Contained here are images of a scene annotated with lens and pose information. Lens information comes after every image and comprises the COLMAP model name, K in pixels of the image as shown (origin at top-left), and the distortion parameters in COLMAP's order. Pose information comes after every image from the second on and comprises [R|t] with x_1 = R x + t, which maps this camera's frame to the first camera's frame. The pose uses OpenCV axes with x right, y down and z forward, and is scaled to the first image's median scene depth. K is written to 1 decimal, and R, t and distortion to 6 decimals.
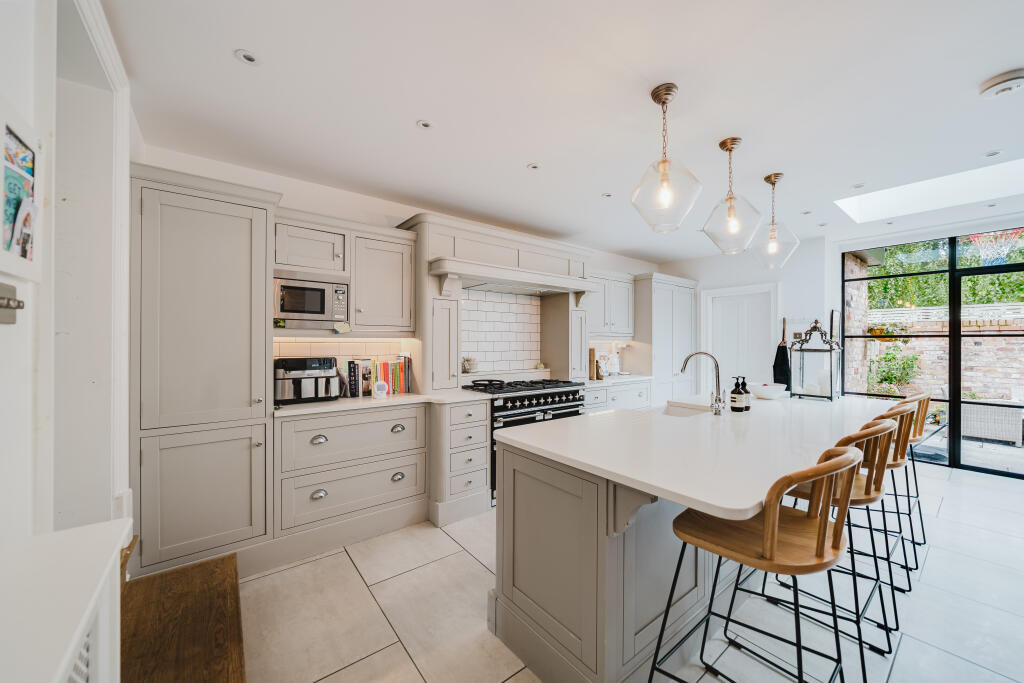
lens RADIAL K [[383.6, 0, 515.9], [0, 383.6, 341.9], [0, 0, 1]] dist [-0.002393, 0.000100]
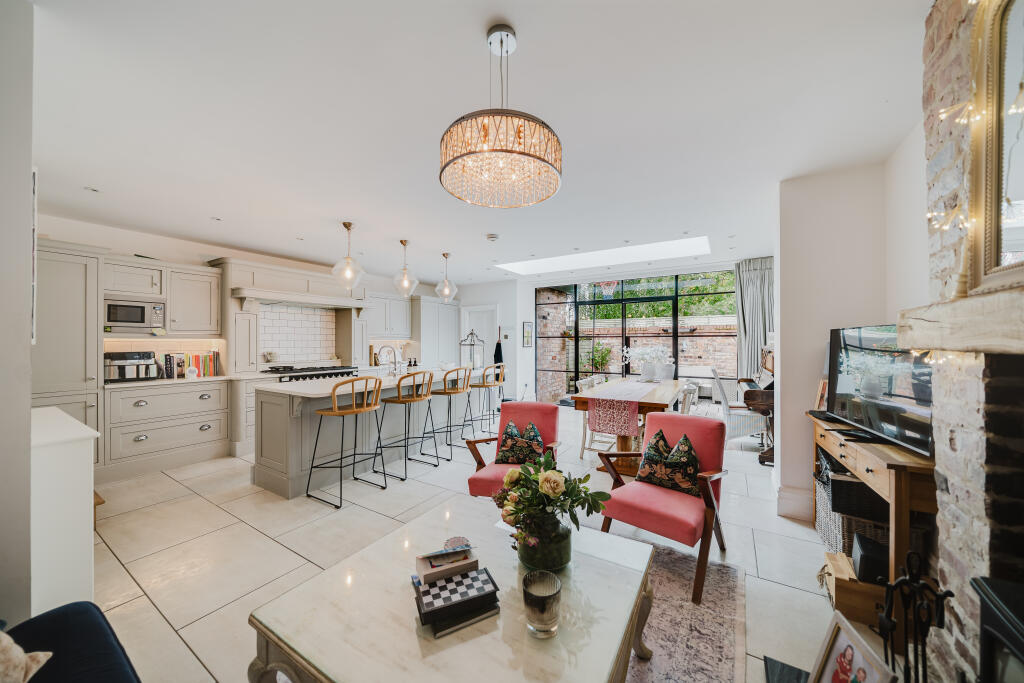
lens RADIAL K [[354.2, 0, 510.3], [0, 354.2, 340.1], [0, 0, 1]] dist [-0.002450, -0.000268]
pose [[0.939449, -0.002482, 0.342681, 0.345095], [0.003343, 0.999993, -0.001921, 0.002236], [-0.342673, 0.002950, 0.939450, -0.731640]]
